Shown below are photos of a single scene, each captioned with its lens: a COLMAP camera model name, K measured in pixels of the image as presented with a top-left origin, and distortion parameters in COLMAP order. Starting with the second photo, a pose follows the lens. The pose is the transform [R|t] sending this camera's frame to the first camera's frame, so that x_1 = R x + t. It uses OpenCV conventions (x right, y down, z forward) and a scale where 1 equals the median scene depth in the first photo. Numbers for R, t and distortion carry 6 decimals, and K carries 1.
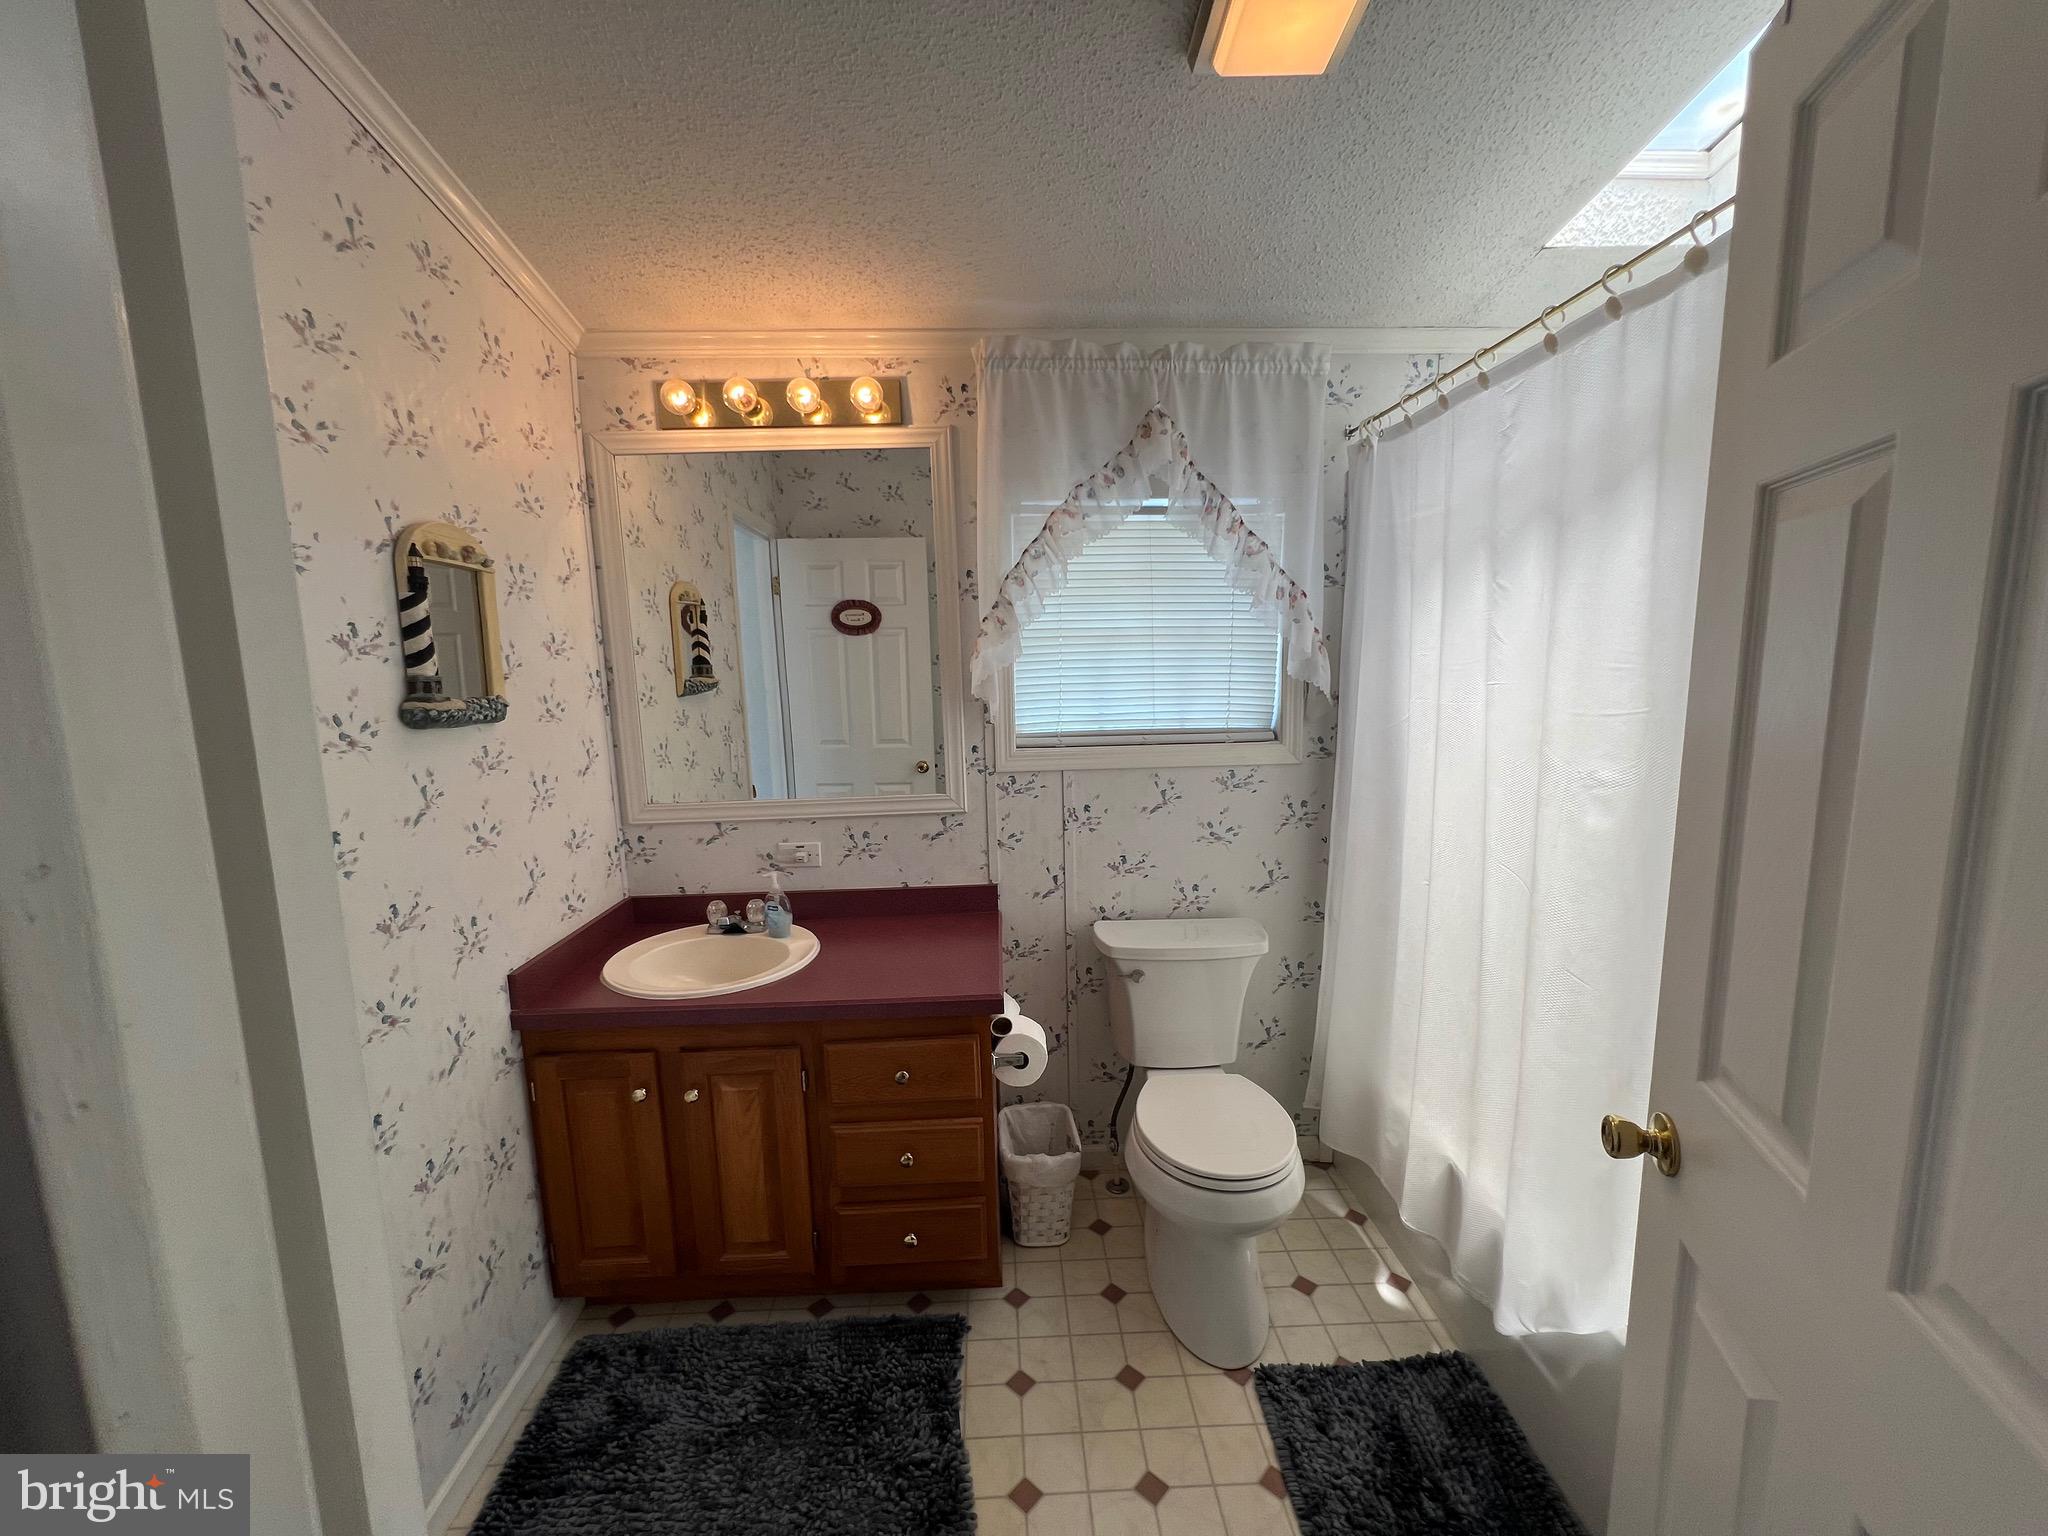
lens RADIAL K [[820.9, 0, 1017.4], [0, 820.9, 767.2], [0, 0, 1]] dist [-0.004782, 0.000301]
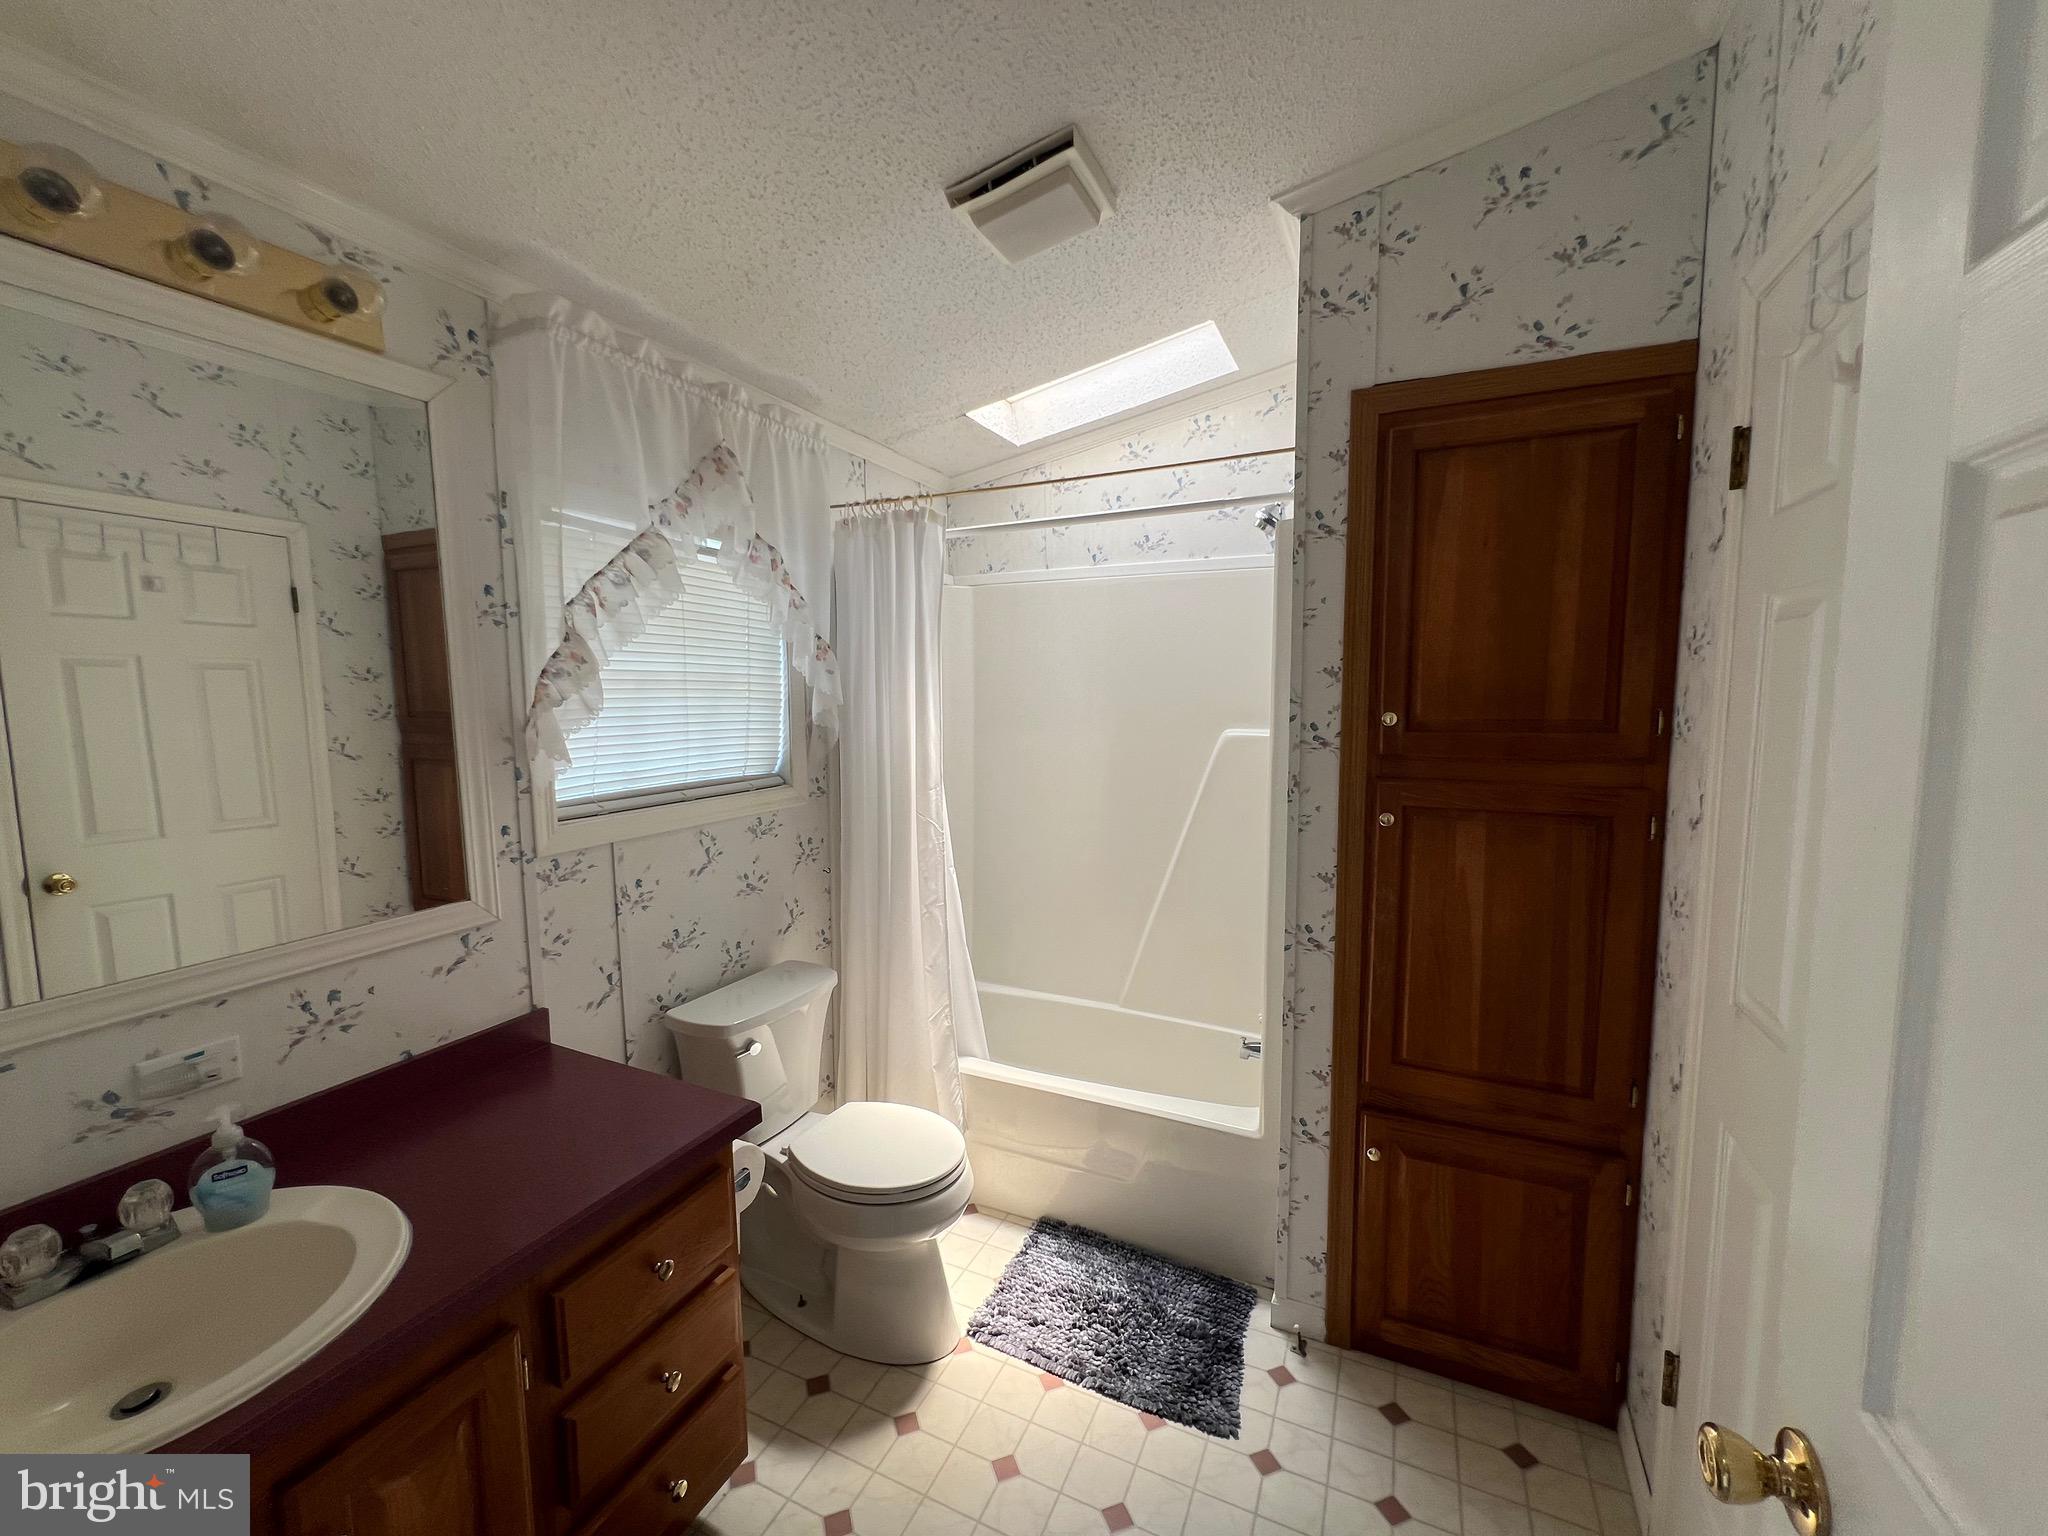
lens RADIAL K [[820.9, 0, 1018.3], [0, 820.9, 769.2], [0, 0, 1]] dist [-0.004782, 0.000301]
pose [[0.460093, -0.068862, 0.885196, -0.479594], [0.122191, 0.992412, 0.013693, -0.030442], [-0.879423, 0.101863, 0.465016, 0.259281]]
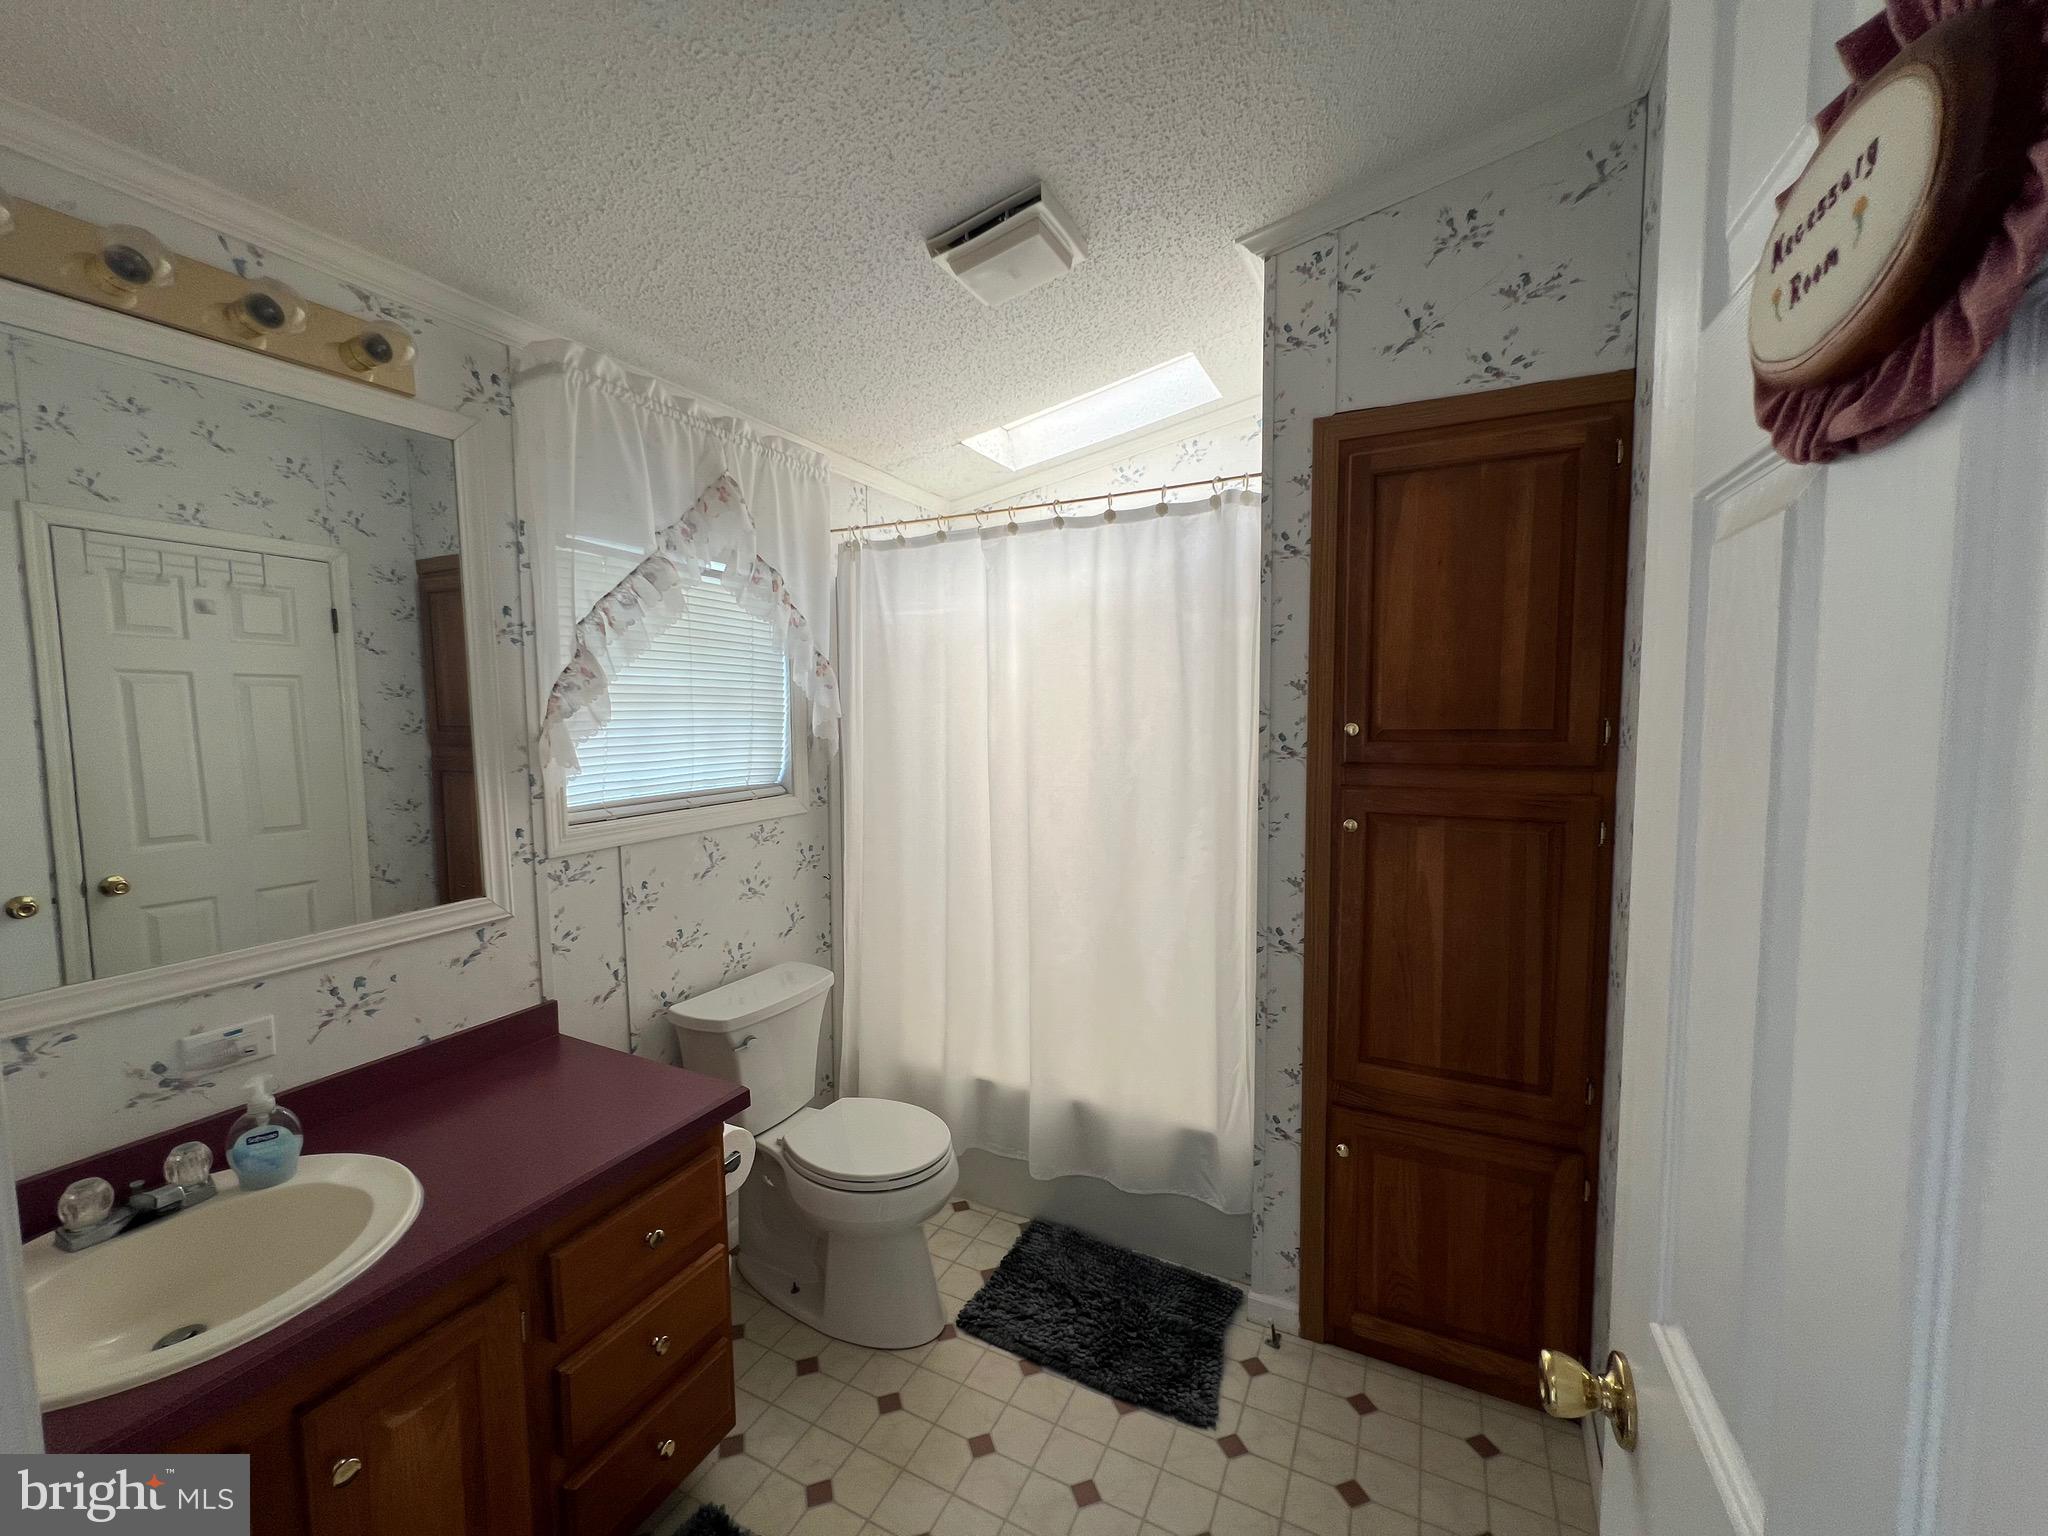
lens RADIAL K [[818.4, 0, 1017.9], [0, 818.4, 768.7], [0, 0, 1]] dist [-0.005921, 0.000619]
pose [[0.483848, -0.049196, 0.873768, -0.497180], [0.121323, 0.992549, -0.011299, -0.016445], [-0.866702, 0.111475, 0.486212, 0.204583]]
